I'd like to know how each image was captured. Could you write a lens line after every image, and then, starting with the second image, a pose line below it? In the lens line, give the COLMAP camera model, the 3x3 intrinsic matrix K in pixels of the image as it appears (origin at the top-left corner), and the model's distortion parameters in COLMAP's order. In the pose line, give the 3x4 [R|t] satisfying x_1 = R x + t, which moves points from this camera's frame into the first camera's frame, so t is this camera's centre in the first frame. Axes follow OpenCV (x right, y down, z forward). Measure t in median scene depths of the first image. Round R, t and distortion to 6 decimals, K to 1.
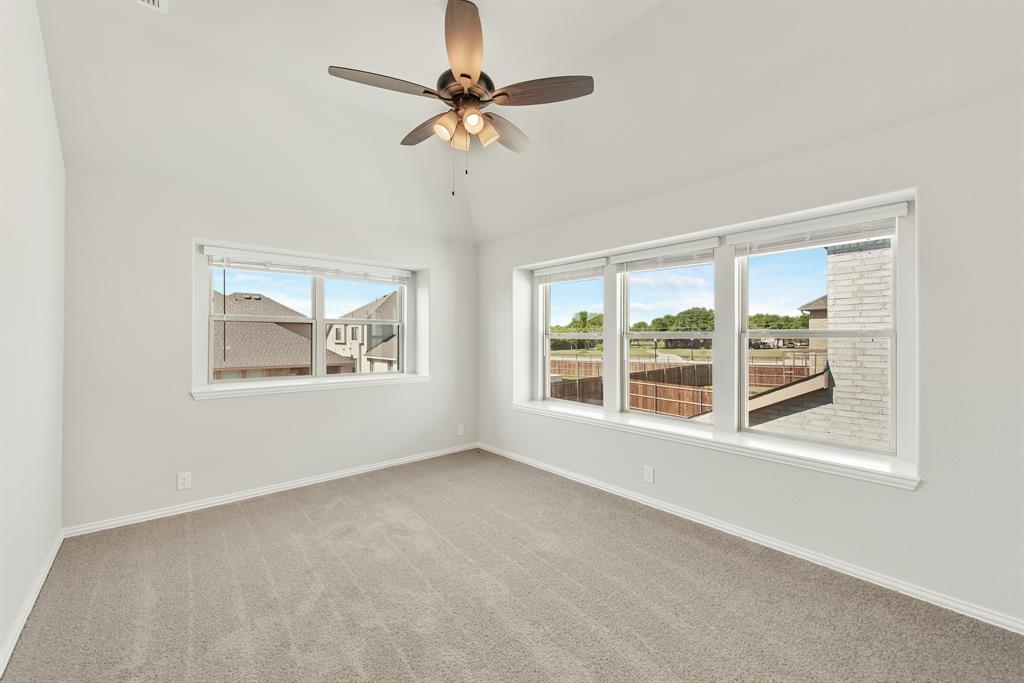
lens RADIAL K [[399.6, 0, 520.9], [0, 399.6, 338.1], [0, 0, 1]] dist [0.006095, -0.000864]
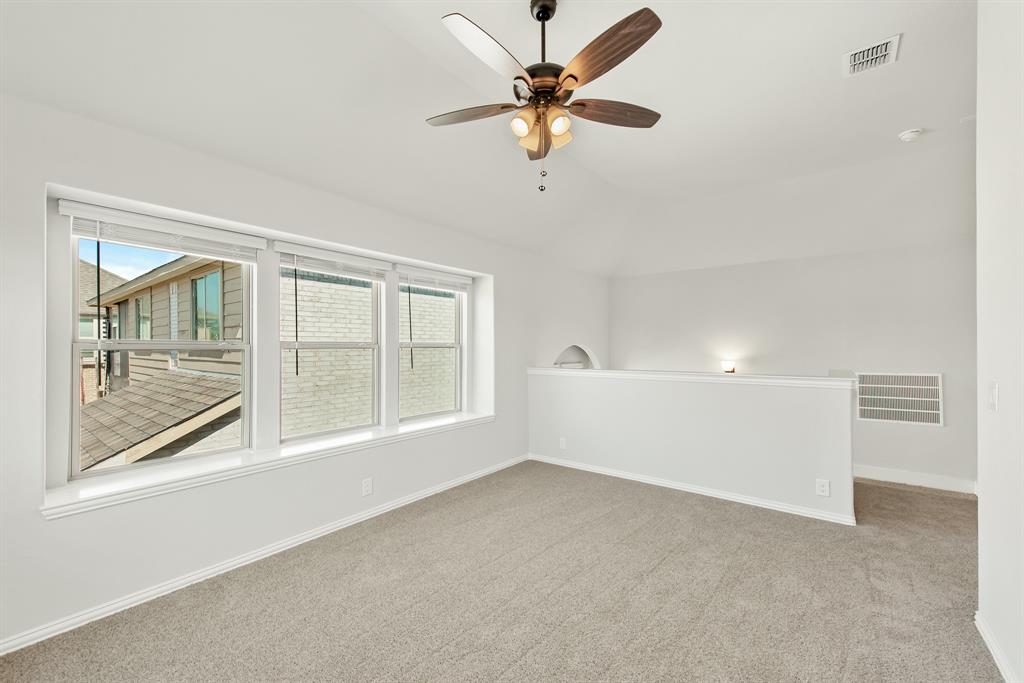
lens RADIAL K [[399.6, 0, 521.4], [0, 399.6, 346.3], [0, 0, 1]] dist [0.006095, -0.000864]
pose [[-0.180186, 0.005985, 0.983614, -0.570306], [0.003906, 0.999978, -0.005370, 0.002579], [-0.983625, 0.002874, -0.180206, 0.641625]]
